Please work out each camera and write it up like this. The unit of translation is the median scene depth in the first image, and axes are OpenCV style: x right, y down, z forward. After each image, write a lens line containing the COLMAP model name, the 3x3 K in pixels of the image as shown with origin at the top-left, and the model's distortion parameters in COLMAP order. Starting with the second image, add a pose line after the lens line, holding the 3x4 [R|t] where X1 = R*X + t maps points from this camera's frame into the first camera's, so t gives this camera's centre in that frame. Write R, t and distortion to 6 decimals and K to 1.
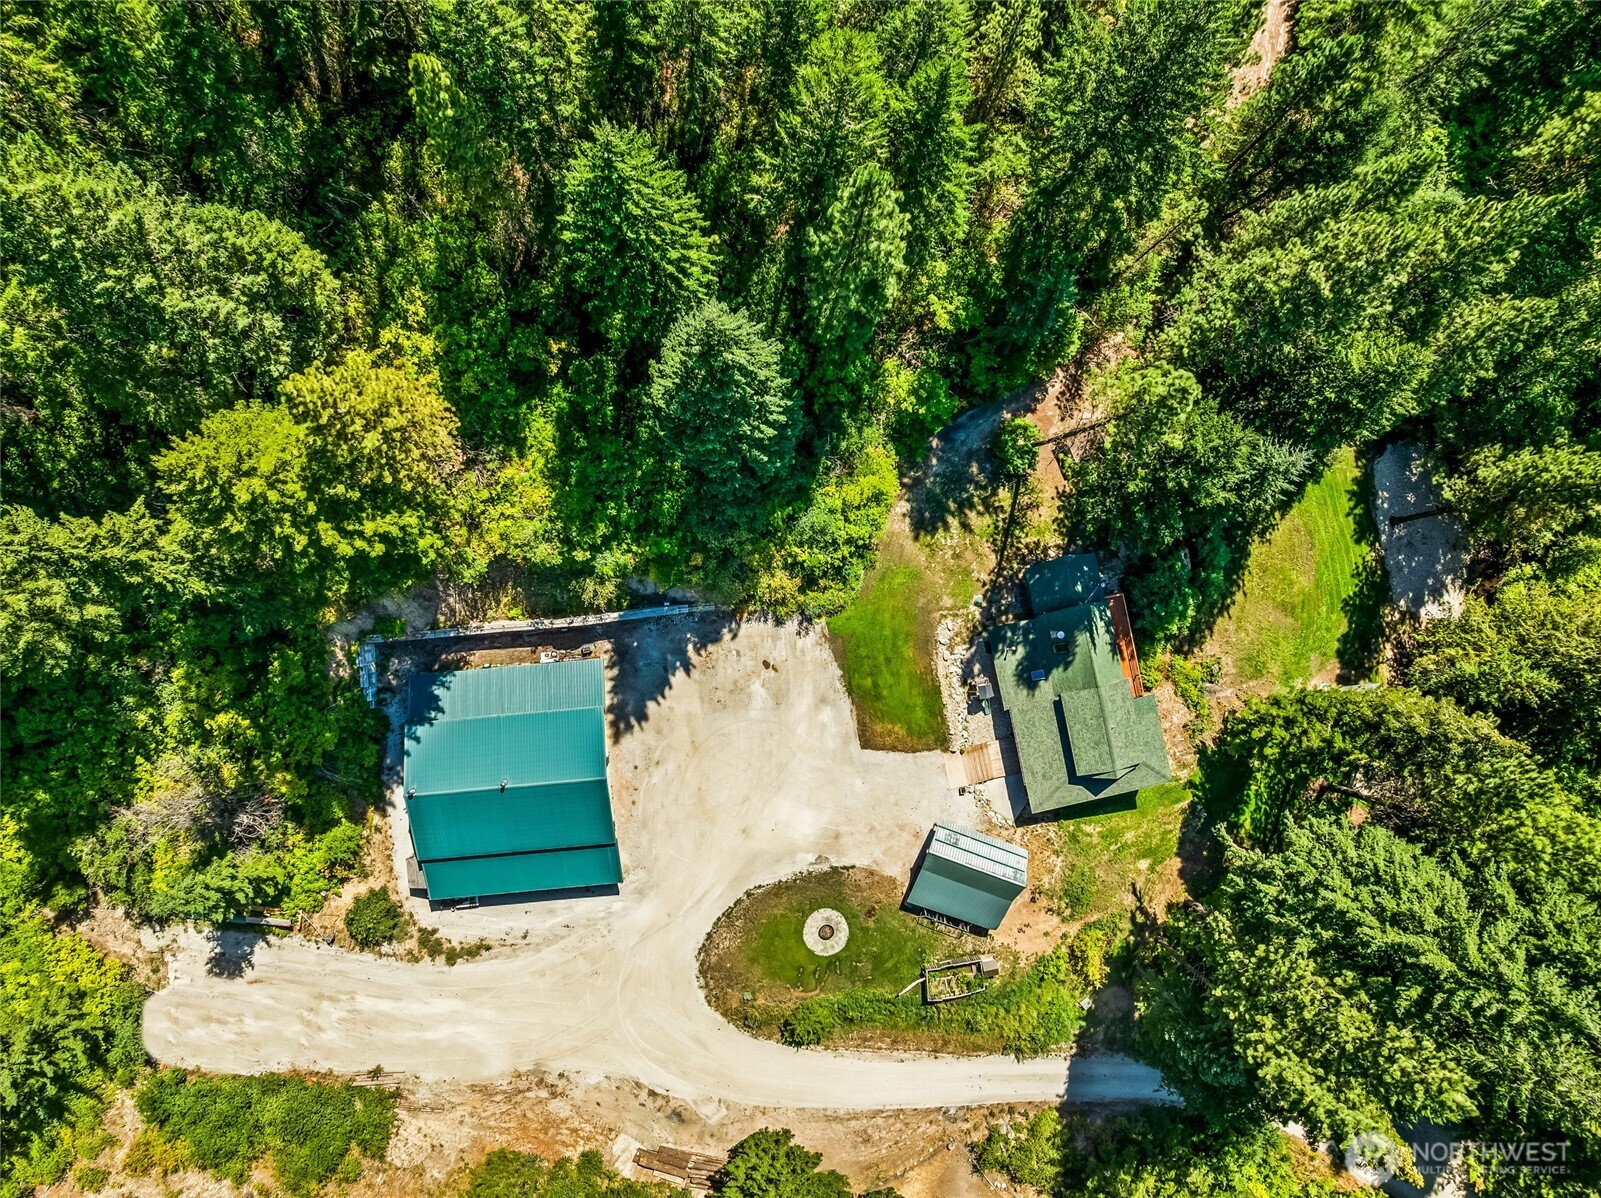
lens RADIAL K [[1113.9, 0, 804.6], [0, 1113.9, 600.1], [0, 0, 1]] dist [-0.033639, 0.017265]
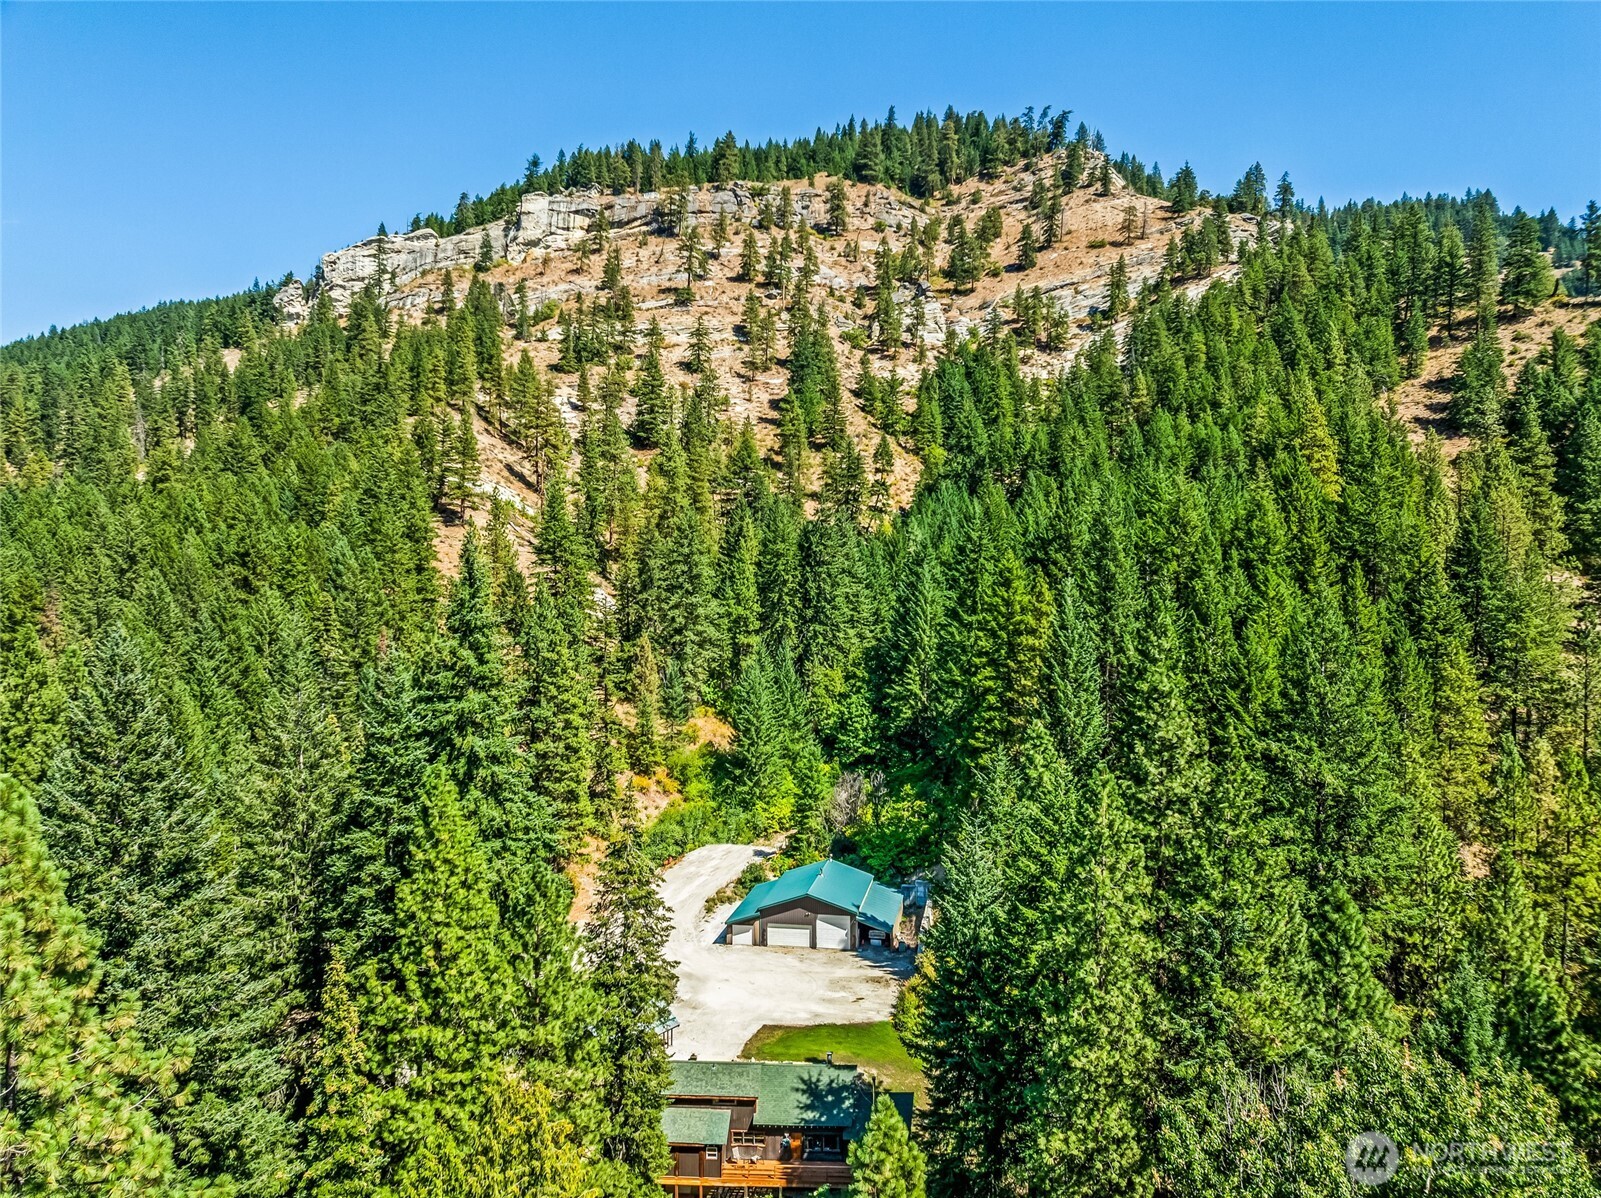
lens RADIAL K [[1113.9, 0, 804.6], [0, 1113.9, 600.1], [0, 0, 1]] dist [-0.033639, 0.017265]
pose [[-0.258566, -0.010373, -0.965938, 1.077677], [-0.965885, -0.012225, 0.258683, -0.175479], [-0.014492, 0.999871, -0.006858, 0.600665]]
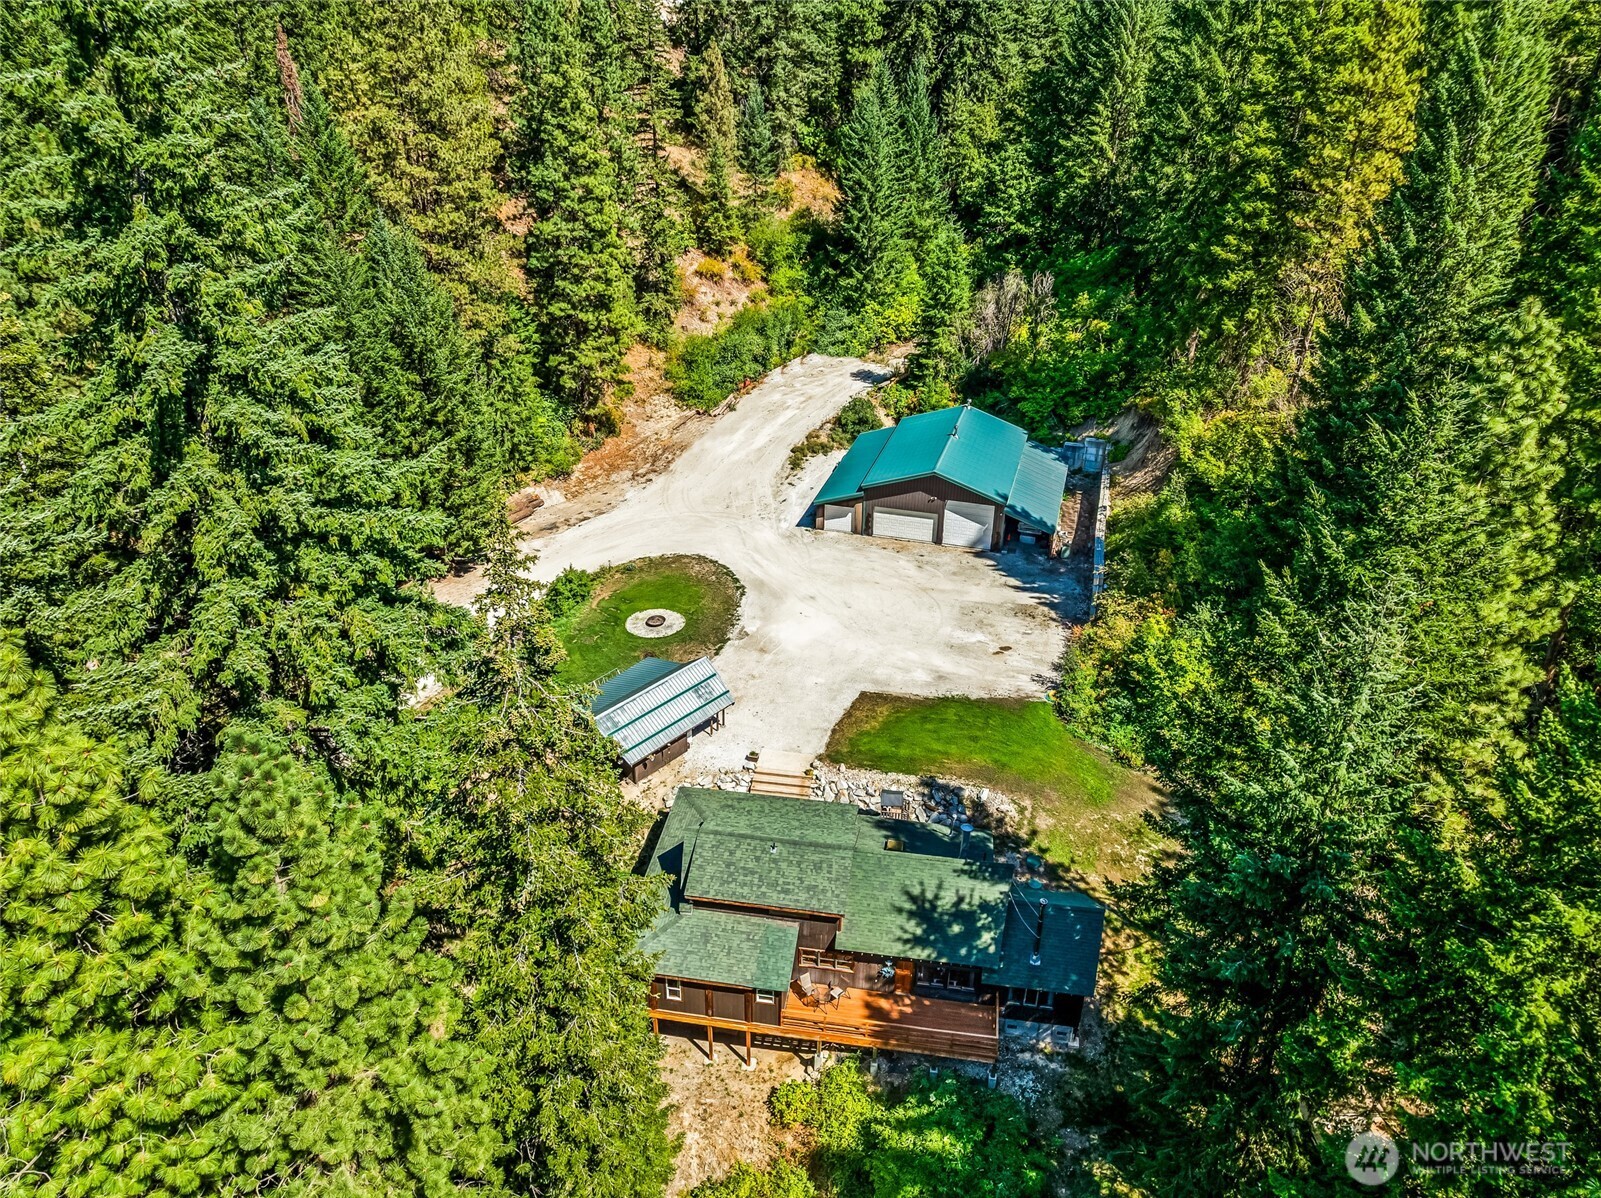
lens RADIAL K [[1113.9, 0, 804.6], [0, 1113.9, 600.1], [0, 0, 1]] dist [-0.033639, 0.017265]
pose [[-0.354917, 0.431807, -0.829203, 0.640016], [-0.934387, -0.193145, 0.299358, -0.036846], [-0.030891, 0.881044, 0.472025, 0.608811]]
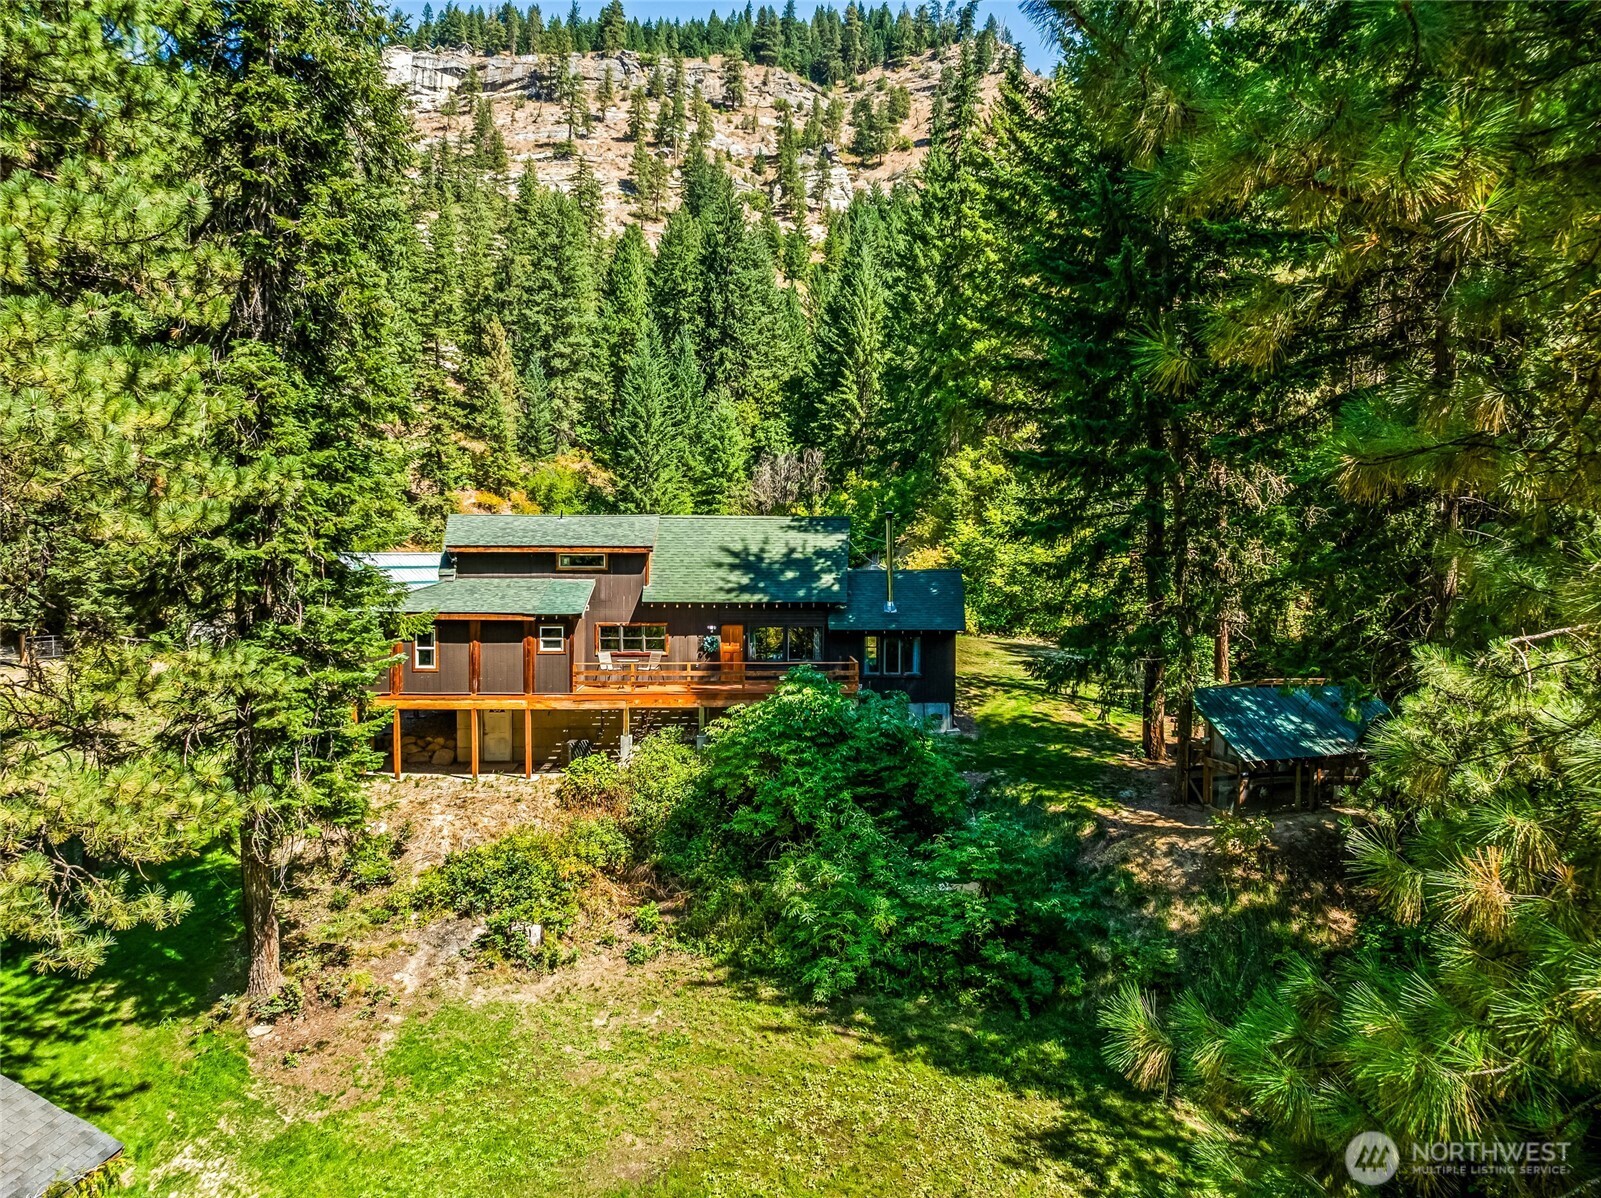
lens RADIAL K [[1113.9, 0, 804.6], [0, 1113.9, 600.1], [0, 0, 1]] dist [-0.033639, 0.017265]
pose [[-0.162760, 0.004075, -0.986657, 0.667035], [-0.986584, -0.013507, 0.162692, -0.051670], [-0.012664, 0.999900, 0.006219, 0.990460]]
